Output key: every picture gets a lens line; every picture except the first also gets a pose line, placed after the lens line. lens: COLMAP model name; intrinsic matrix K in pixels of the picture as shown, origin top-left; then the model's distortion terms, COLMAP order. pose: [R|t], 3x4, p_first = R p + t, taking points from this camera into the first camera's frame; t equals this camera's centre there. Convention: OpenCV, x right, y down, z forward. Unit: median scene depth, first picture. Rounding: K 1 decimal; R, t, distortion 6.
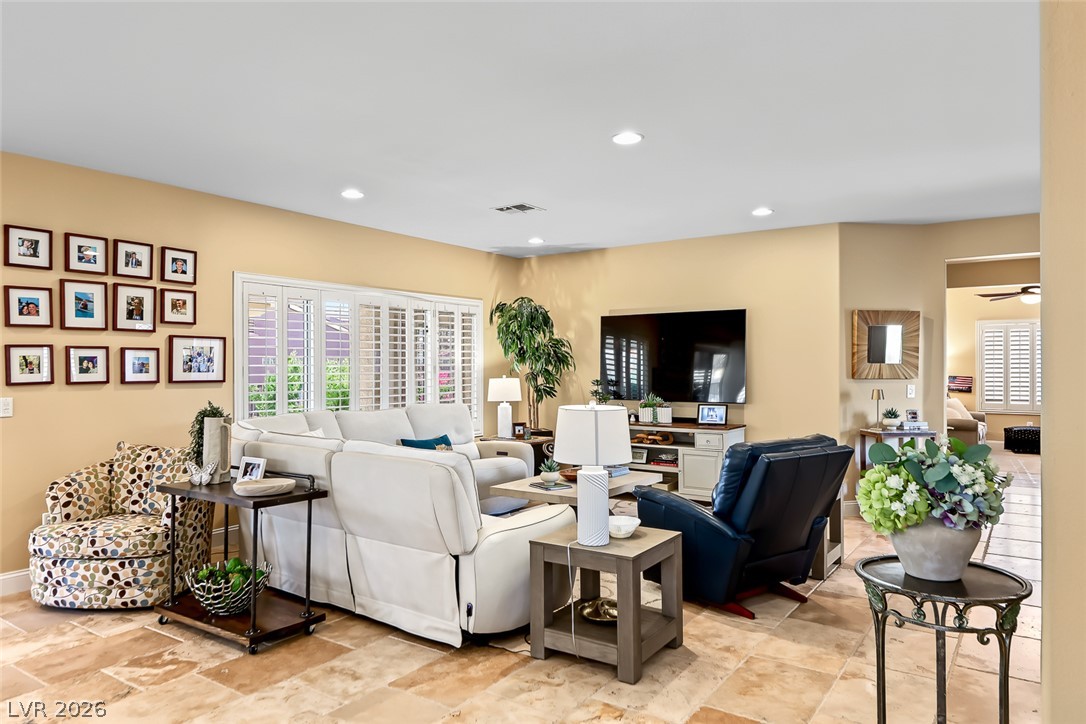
lens RADIAL K [[683.6, 0, 529.1], [0, 683.6, 359.2], [0, 0, 1]] dist [0.007784, -0.008337]
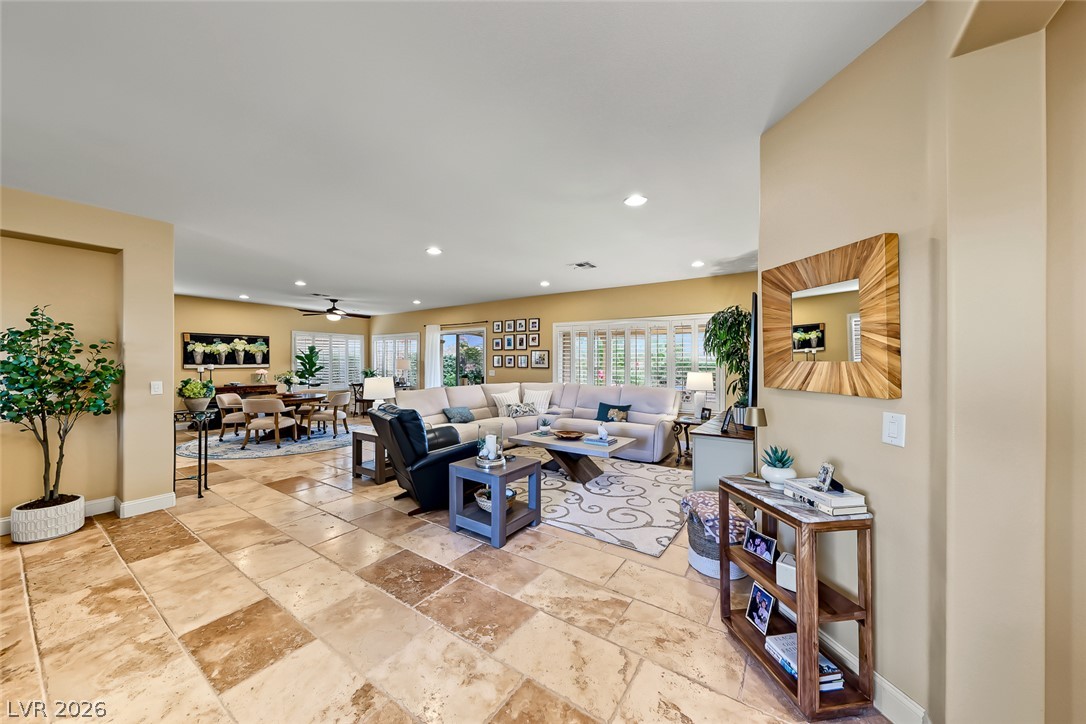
lens RADIAL K [[382.2, 0, 548.5], [0, 382.2, 358.2], [0, 0, 1]] dist [0.000983, 0.001989]
pose [[0.029416, -0.005126, -0.999554, 1.053180], [0.007150, 0.999962, -0.004918, 0.004442], [0.999542, -0.007002, 0.029451, 1.063658]]
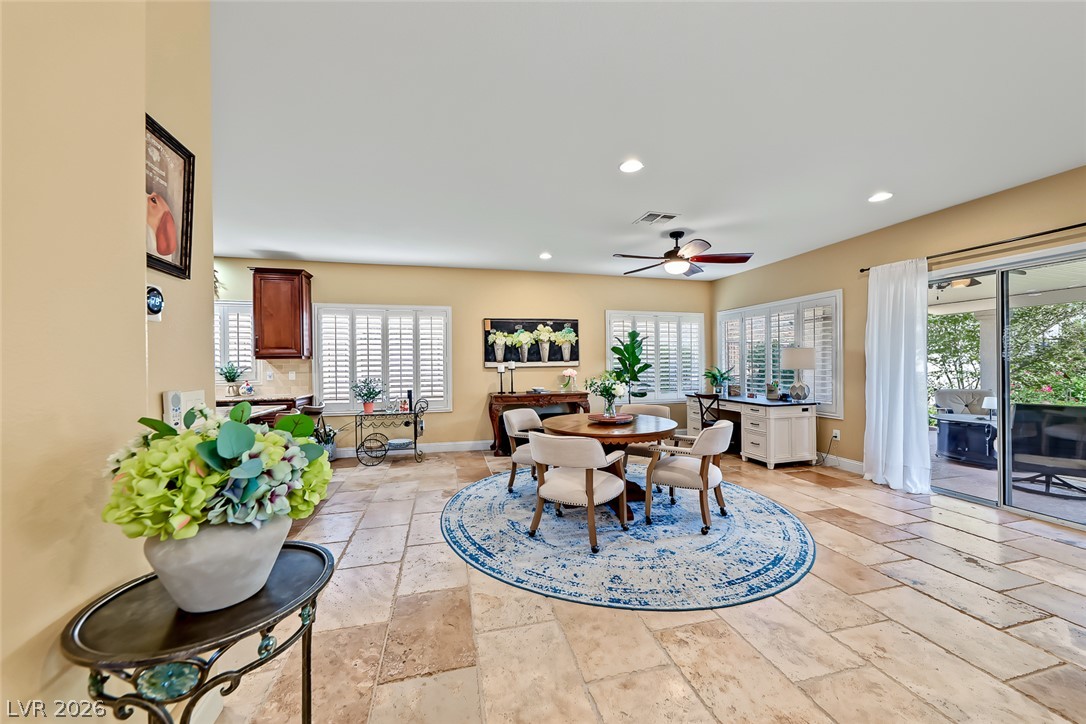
lens RADIAL K [[382.2, 0, 540.5], [0, 382.2, 372.6], [0, 0, 1]] dist [0.000983, 0.001989]
pose [[-0.650274, 0.028476, -0.759166, 0.213133], [0.018877, 0.999594, 0.021325, 0.023331], [0.759465, -0.000464, -0.650548, 0.498802]]
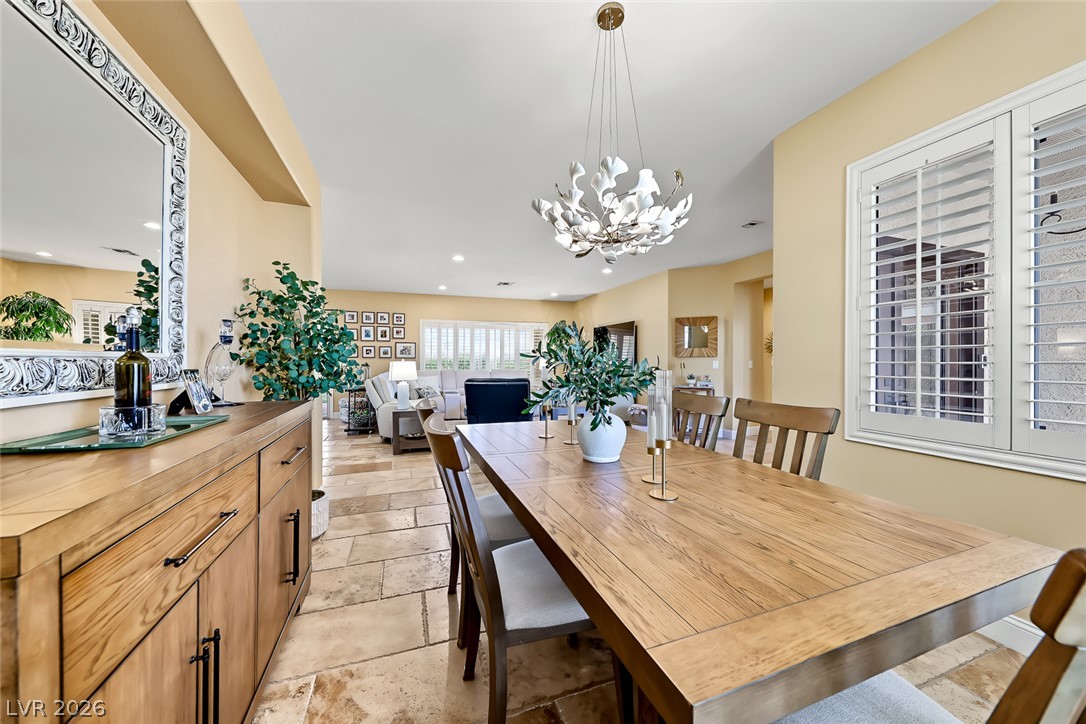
lens RADIAL K [[382.2, 0, 539.4], [0, 382.2, 360.1], [0, 0, 1]] dist [0.000983, 0.001989]
pose [[0.817981, -0.000065, -0.575246, 0.989957], [0.006719, 0.999933, 0.009442, 0.033018], [0.575207, -0.011588, 0.817926, -0.008956]]
